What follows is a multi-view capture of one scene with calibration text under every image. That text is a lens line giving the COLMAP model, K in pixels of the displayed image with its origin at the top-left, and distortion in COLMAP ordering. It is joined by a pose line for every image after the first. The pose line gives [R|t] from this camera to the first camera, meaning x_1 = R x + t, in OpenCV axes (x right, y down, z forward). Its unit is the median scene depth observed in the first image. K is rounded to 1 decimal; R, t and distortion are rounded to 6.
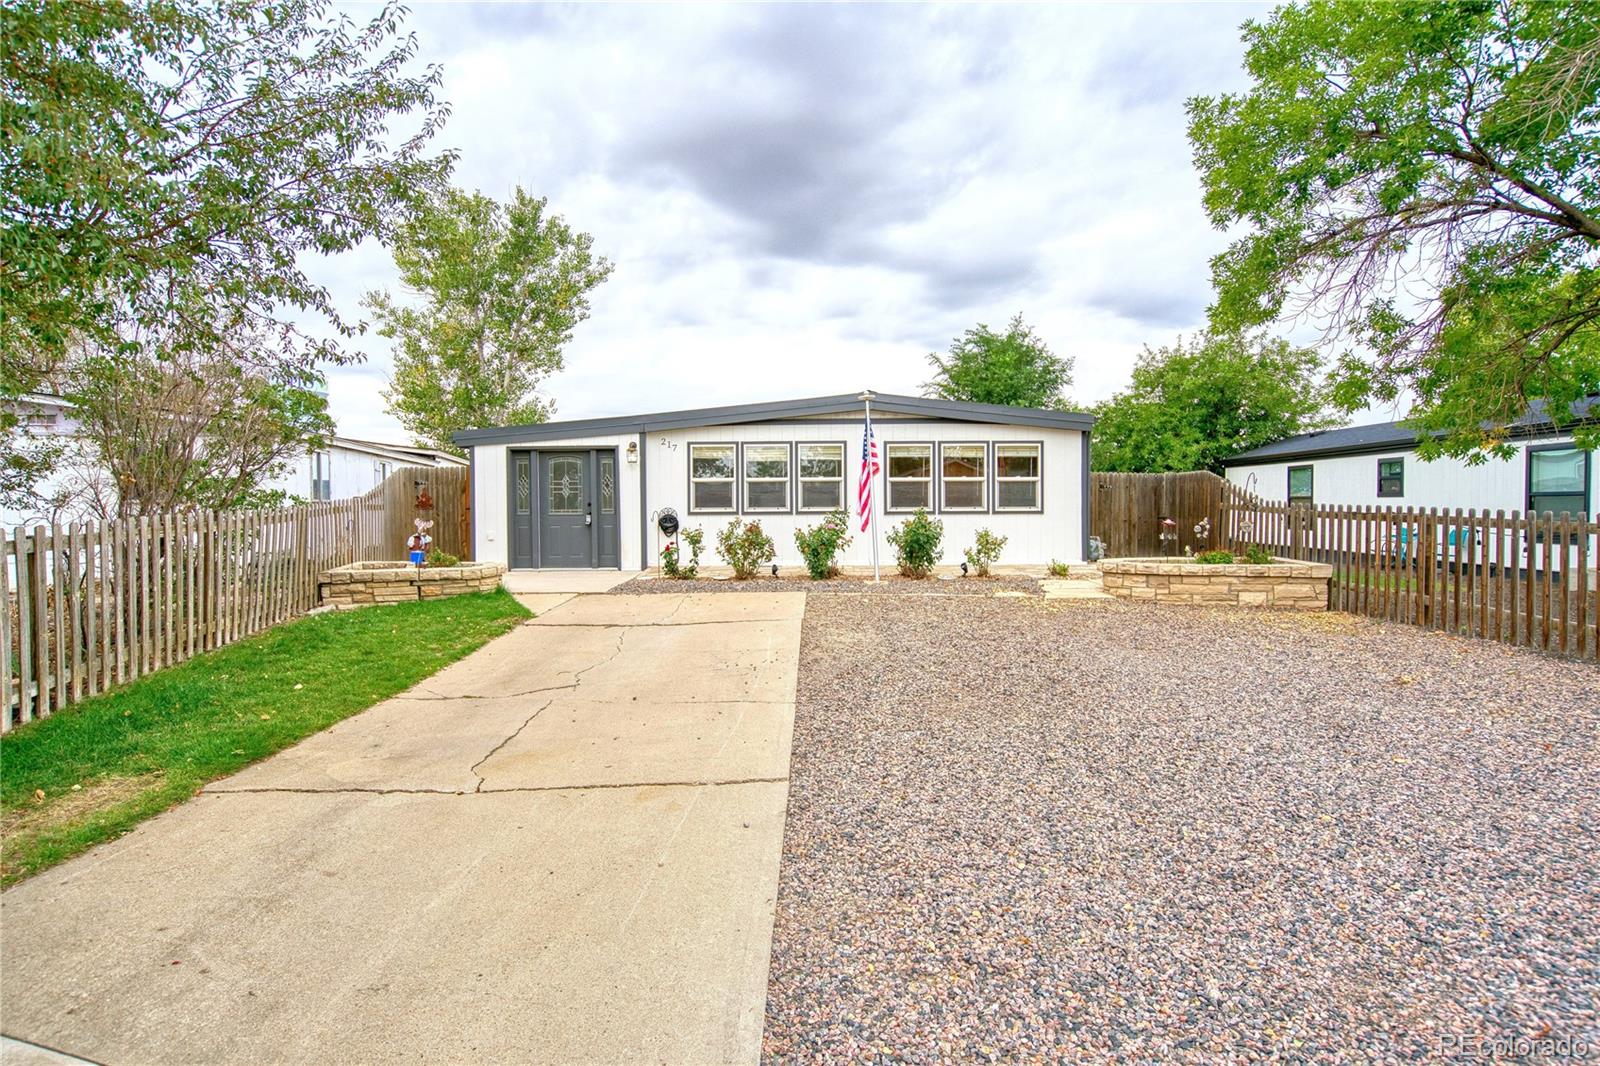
lens RADIAL K [[924.7, 0, 801.9], [0, 924.7, 528.4], [0, 0, 1]] dist [-0.013390, 0.008279]
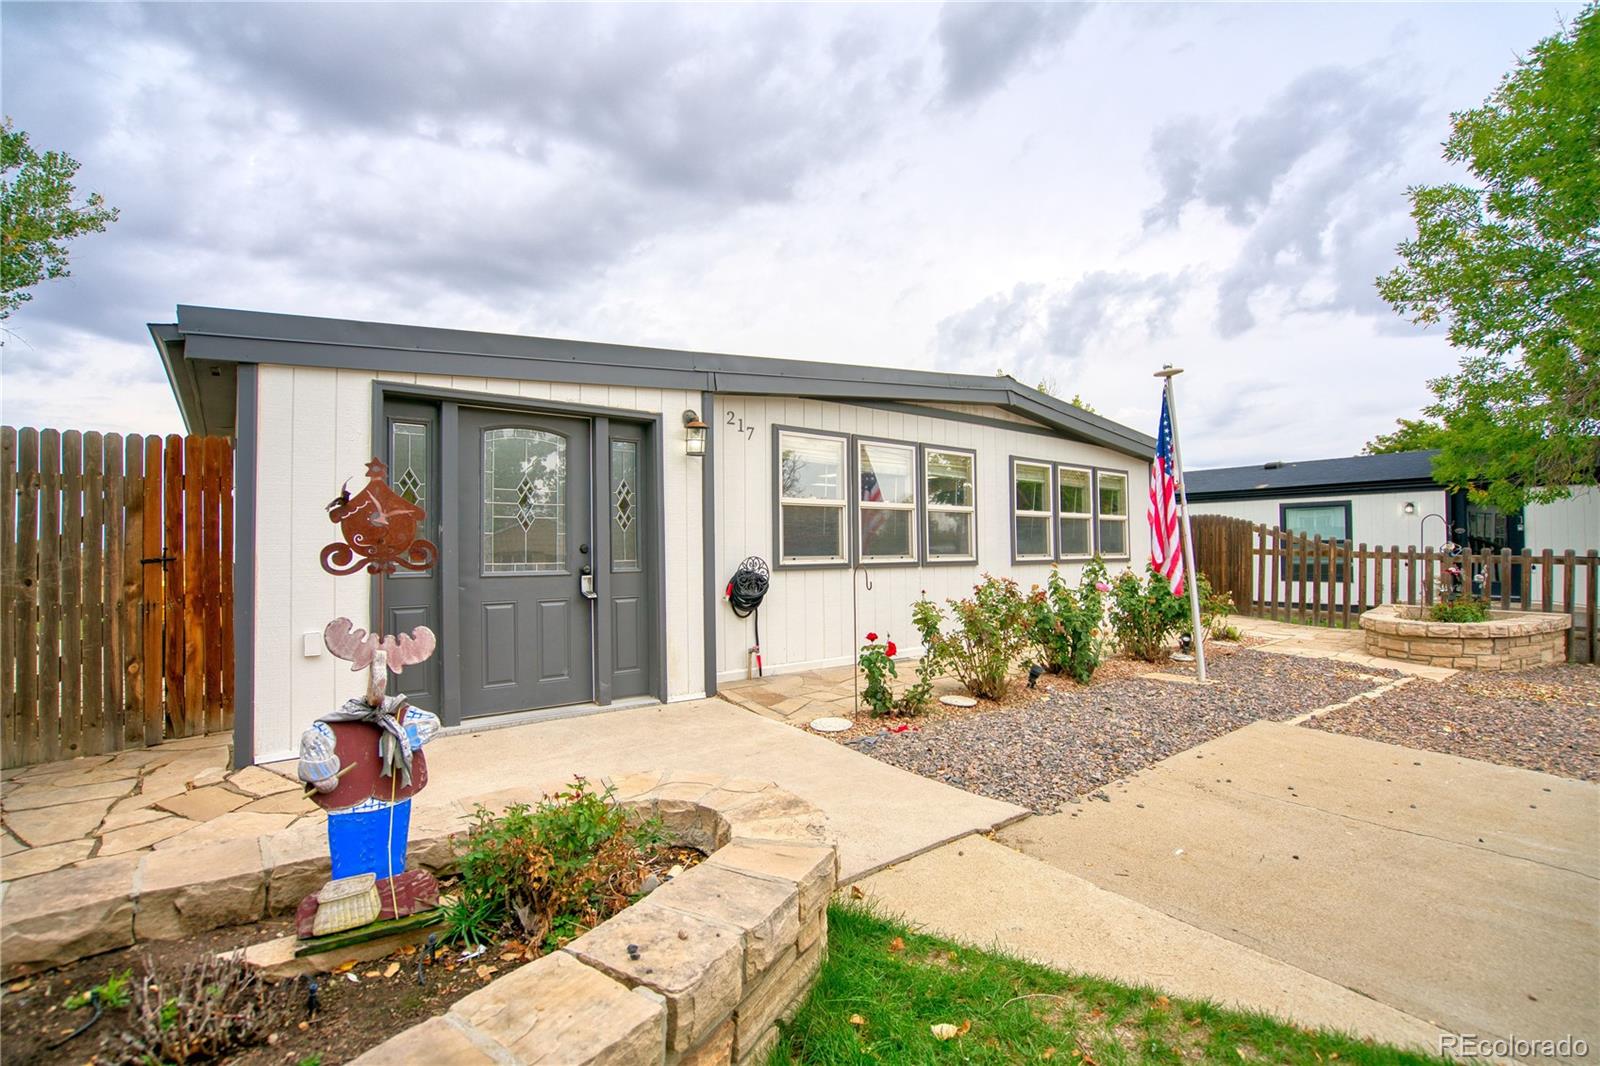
lens RADIAL K [[745.9, 0, 807.4], [0, 745.9, 532.9], [0, 0, 1]] dist [-0.050496, 0.017968]
pose [[0.778778, 0.015200, 0.627115, -0.359918], [0.017497, 0.998791, -0.045937, -0.016403], [-0.627055, 0.046748, 0.777571, 0.680426]]
